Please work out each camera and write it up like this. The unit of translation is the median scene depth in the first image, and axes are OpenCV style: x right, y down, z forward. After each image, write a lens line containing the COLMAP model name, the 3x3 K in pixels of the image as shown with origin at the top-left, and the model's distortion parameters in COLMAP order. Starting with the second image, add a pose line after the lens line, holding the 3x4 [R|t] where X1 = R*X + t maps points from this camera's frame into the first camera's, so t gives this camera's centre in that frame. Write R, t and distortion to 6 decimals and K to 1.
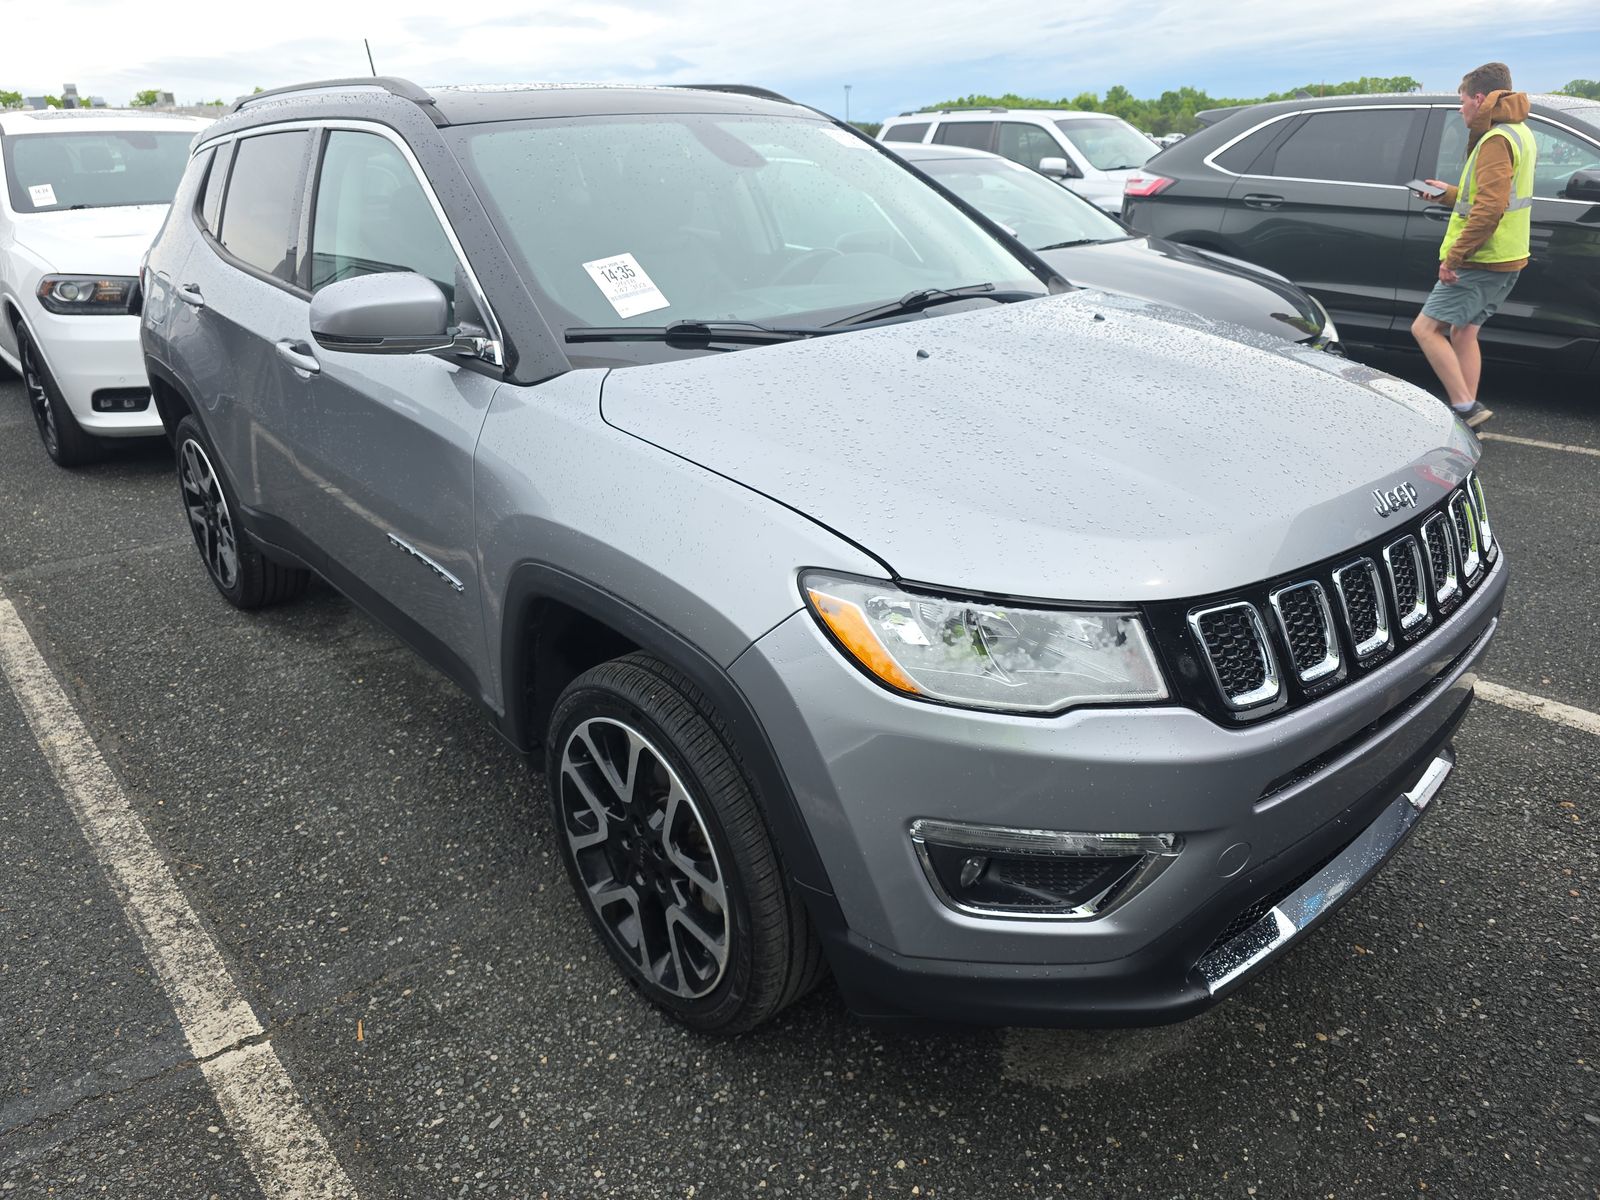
lens RADIAL K [[1092.9, 0, 786.7], [0, 1092.9, 598.6], [0, 0, 1]] dist [0.032772, -0.032717]
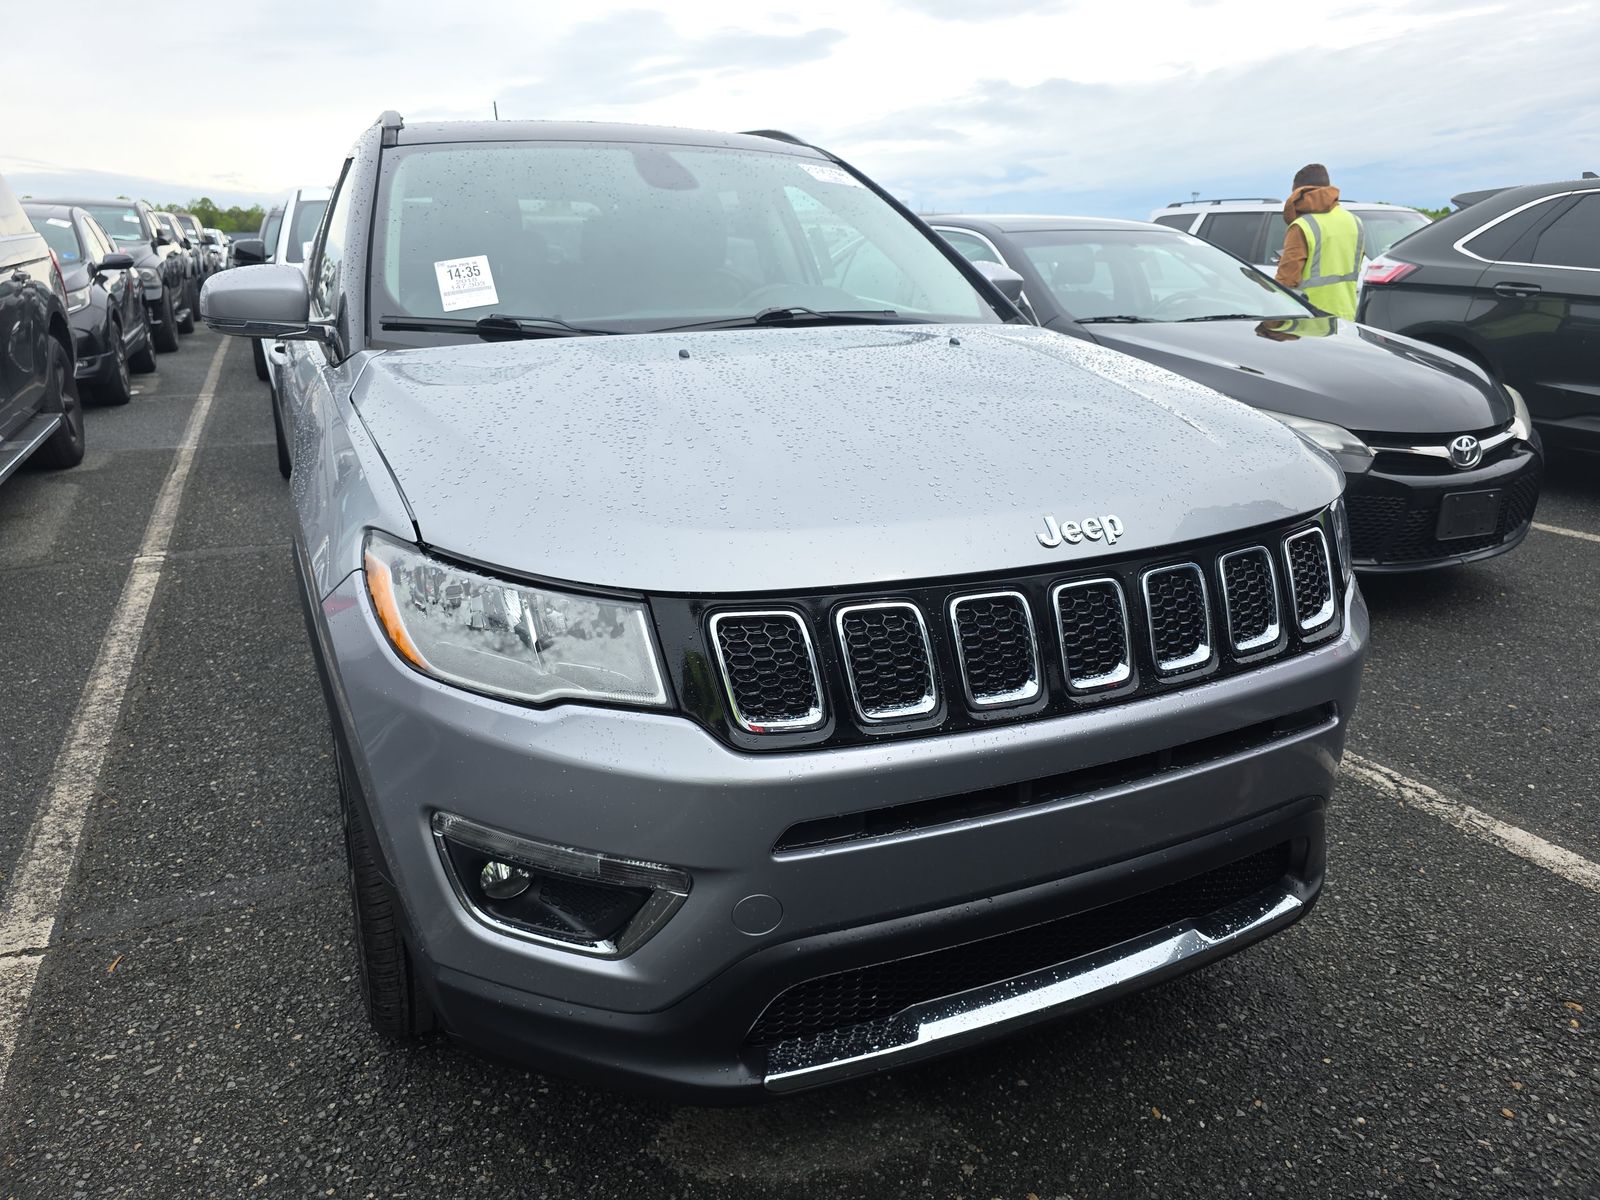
lens RADIAL K [[1092.9, 0, 795.2], [0, 1092.9, 598.9], [0, 0, 1]] dist [0.032772, -0.032717]
pose [[0.956886, 0.106850, -0.270097, 0.472685], [-0.129209, 0.989395, -0.066354, 0.035883], [0.260143, 0.098392, 0.960544, 0.127367]]
